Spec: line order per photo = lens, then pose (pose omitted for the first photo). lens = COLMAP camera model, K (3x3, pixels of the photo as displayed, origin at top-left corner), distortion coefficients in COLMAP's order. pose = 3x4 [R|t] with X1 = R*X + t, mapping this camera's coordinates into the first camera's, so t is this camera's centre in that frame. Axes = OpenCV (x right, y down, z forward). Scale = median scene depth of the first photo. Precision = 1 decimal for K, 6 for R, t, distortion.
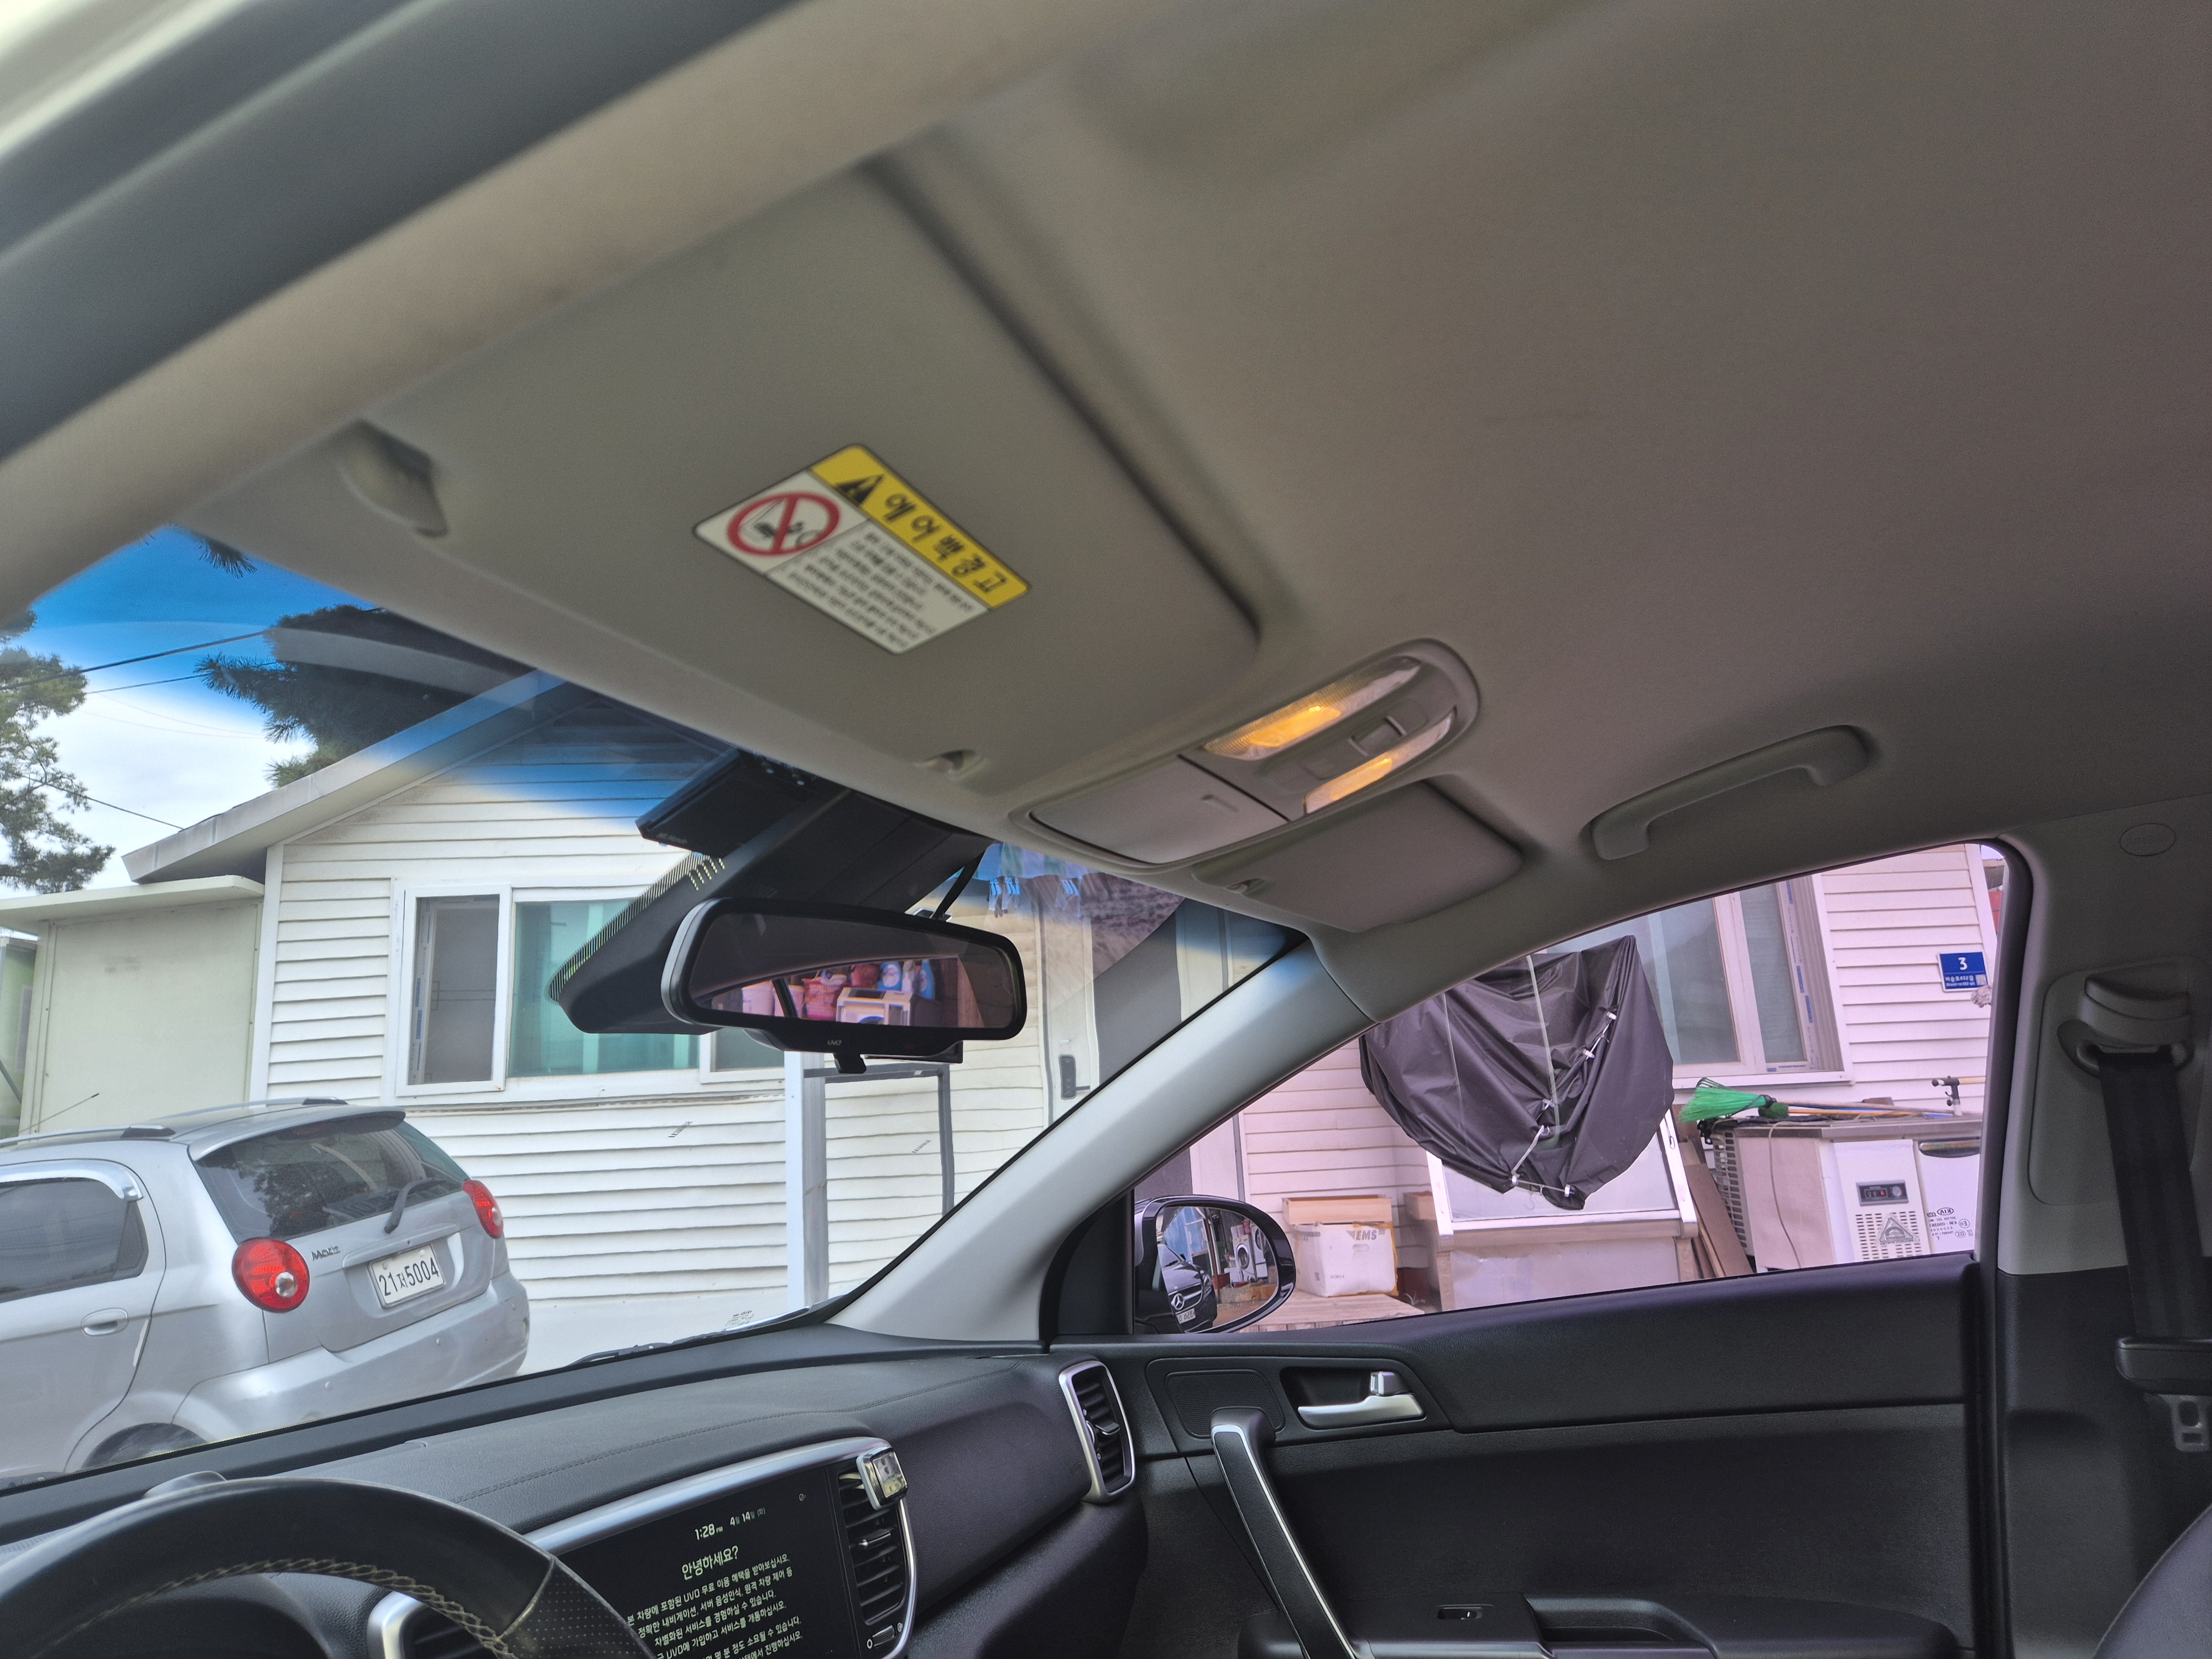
lens RADIAL K [[1465.4, 0, 1074.5], [0, 1465.4, 825.0], [0, 0, 1]] dist [0.095606, -0.094034]
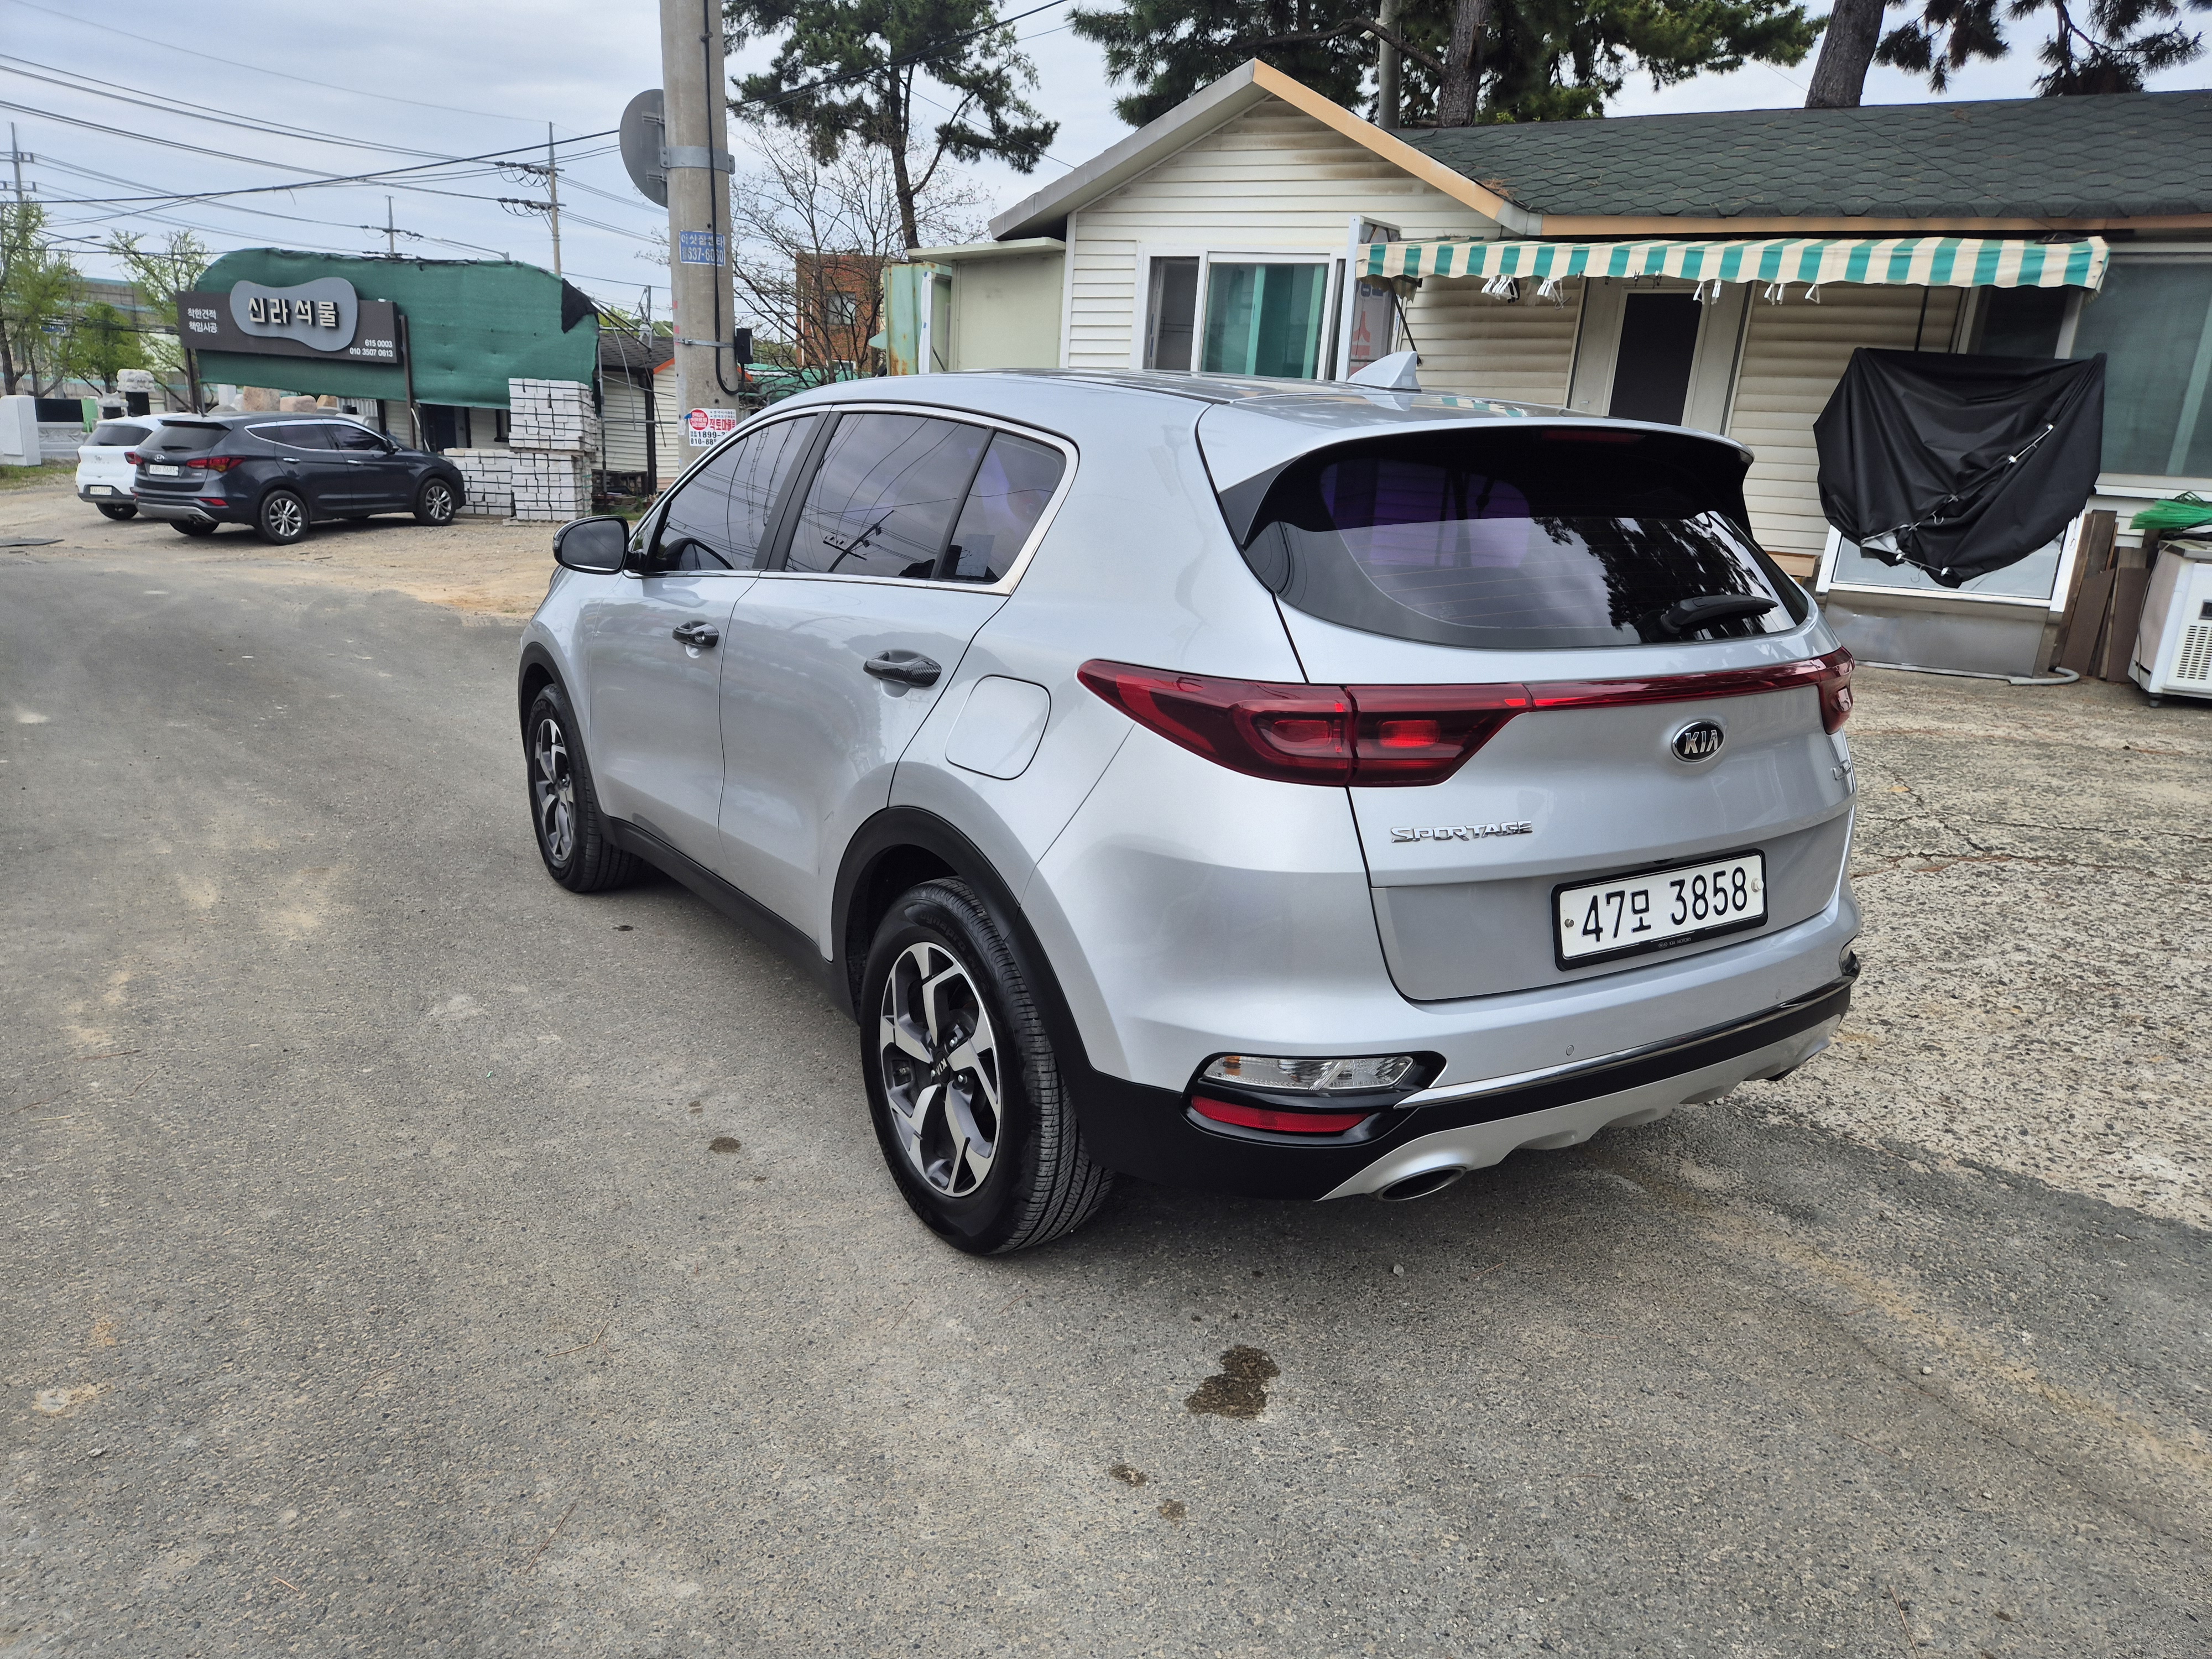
lens RADIAL K [[1496.1, 0, 1051.5], [0, 1496.1, 861.2], [0, 0, 1]] dist [0.061974, -0.058985]
pose [[0.824456, 0.252094, -0.506677, 0.499515], [0.023264, 0.879451, 0.475420, -0.179786], [0.565448, -0.403750, 0.719204, -0.473180]]
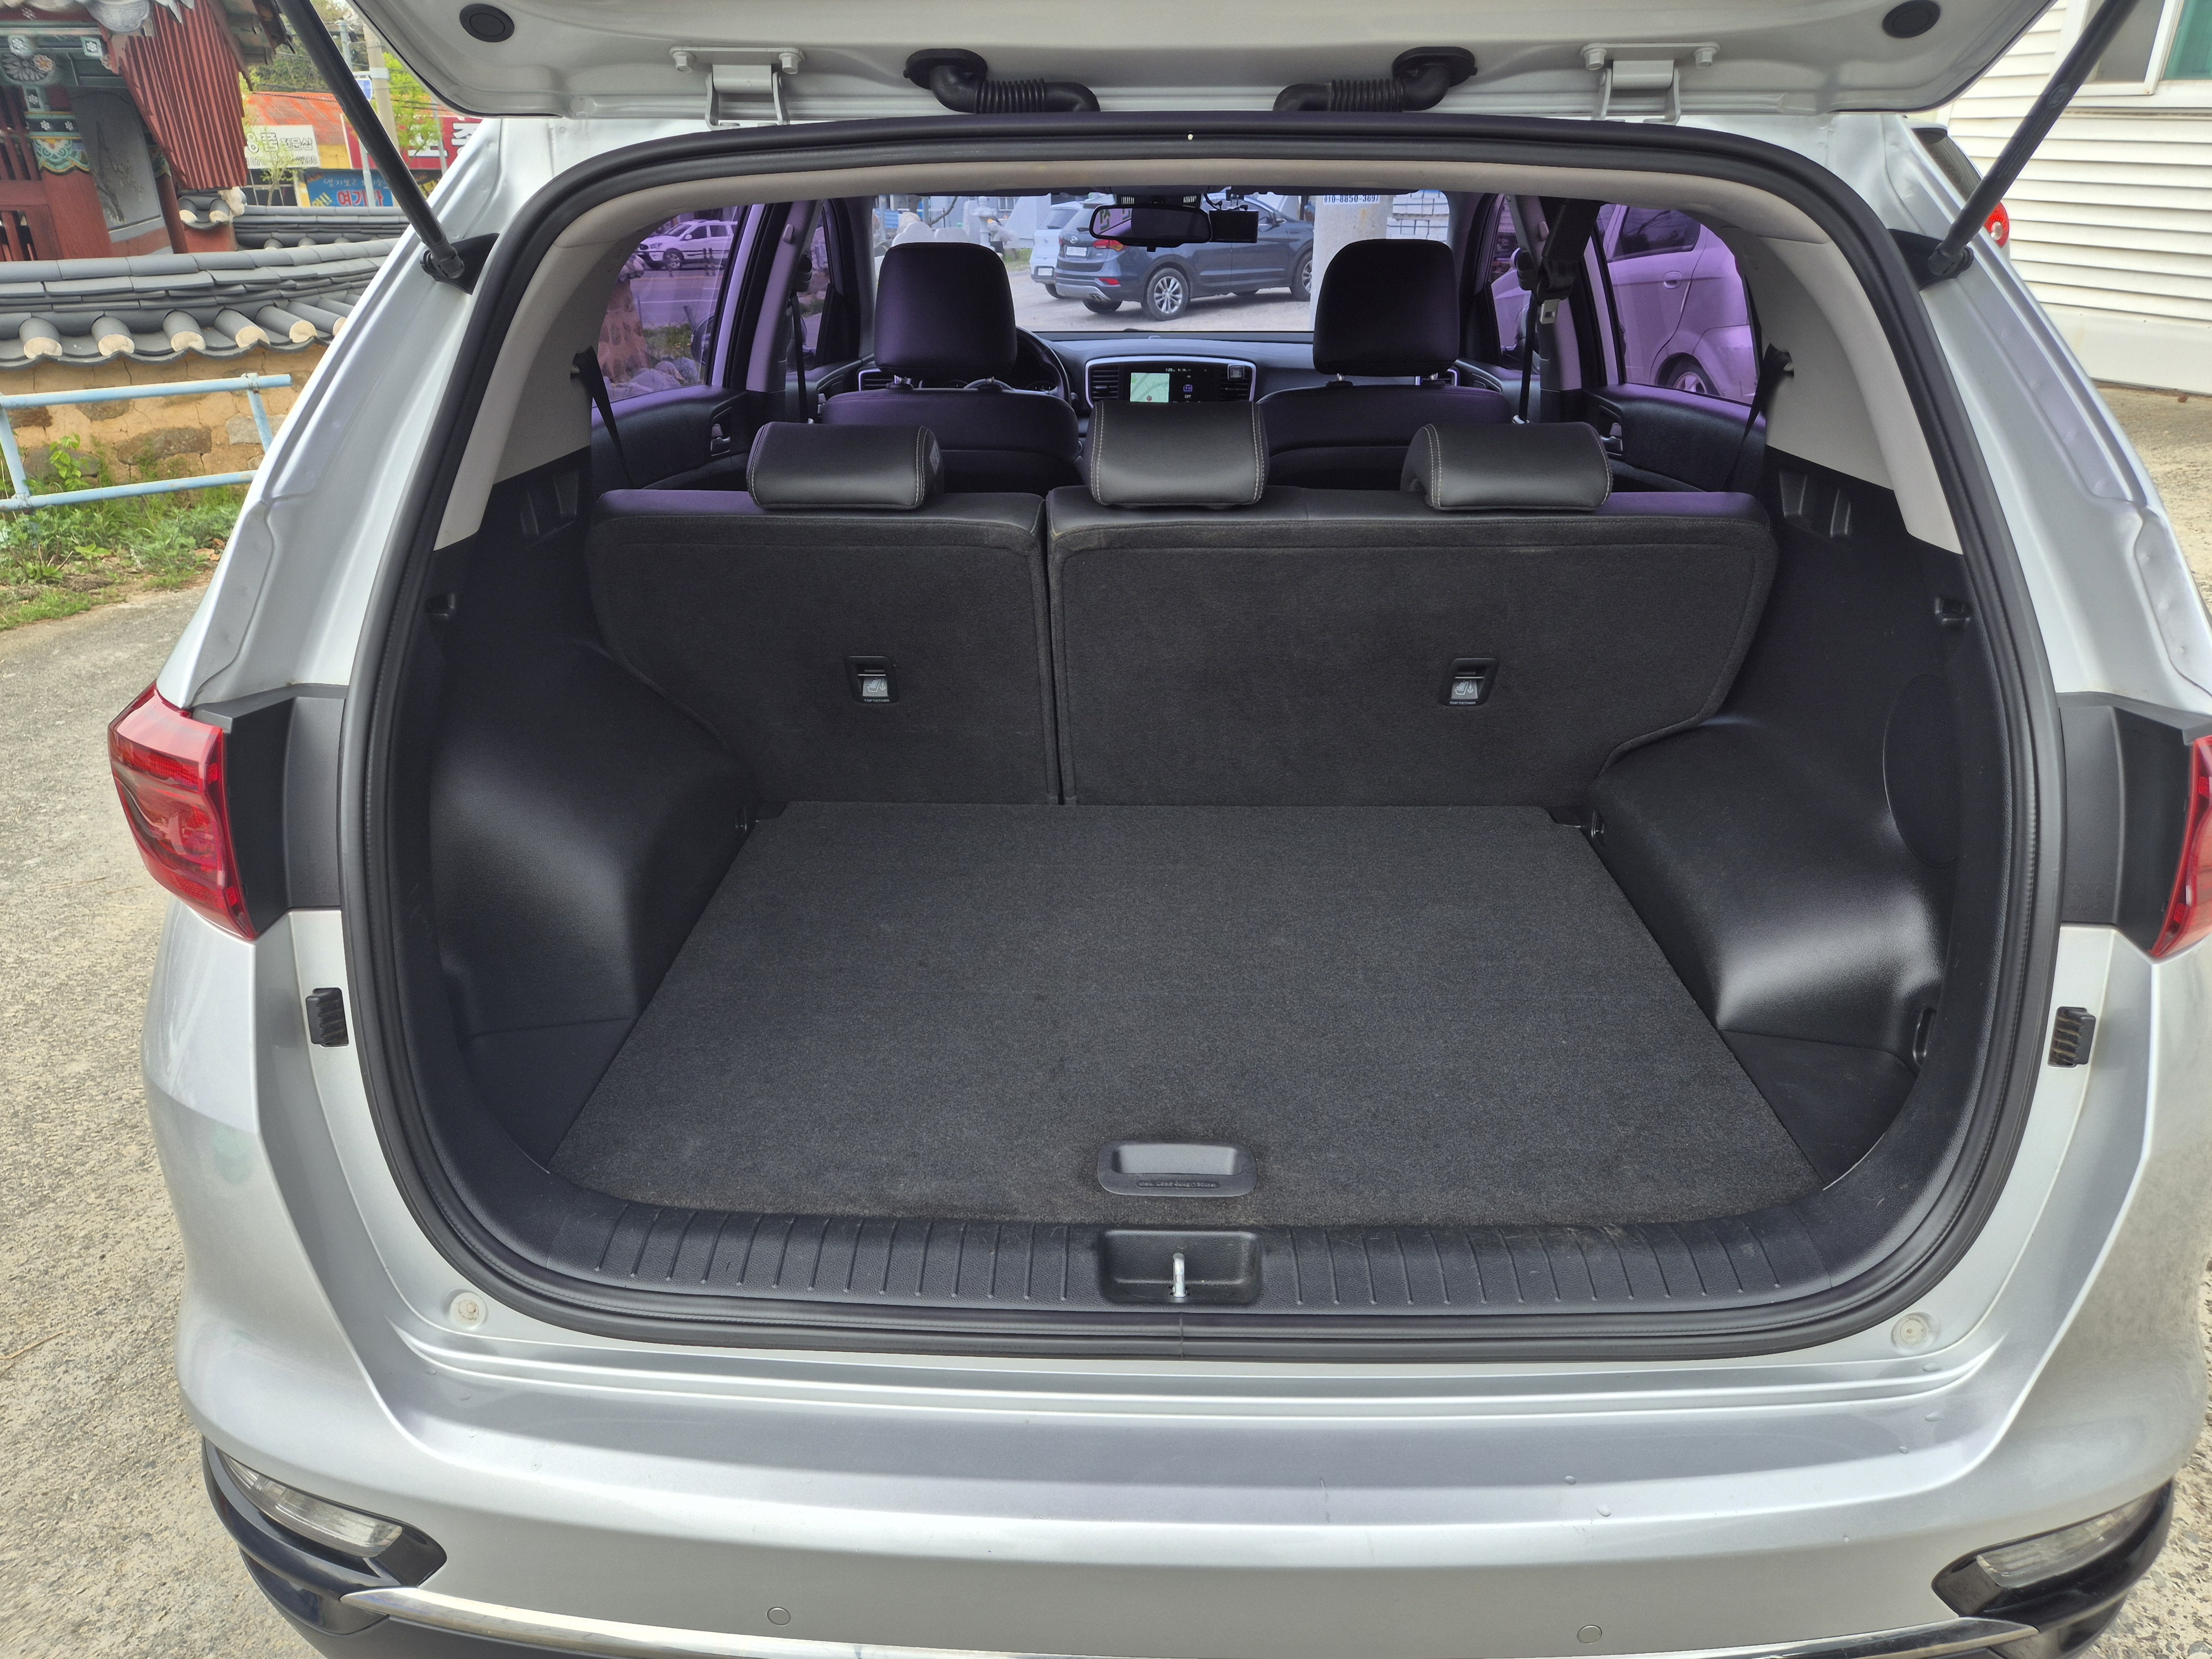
lens RADIAL K [[1482.5, 0, 1105.9], [0, 1482.5, 855.9], [0, 0, 1]] dist [0.060261, -0.056596]
pose [[0.381115, 0.445083, -0.810341, 0.539576], [0.174492, 0.826111, 0.535811, -0.093568], [0.907912, -0.345604, 0.237180, -0.080086]]
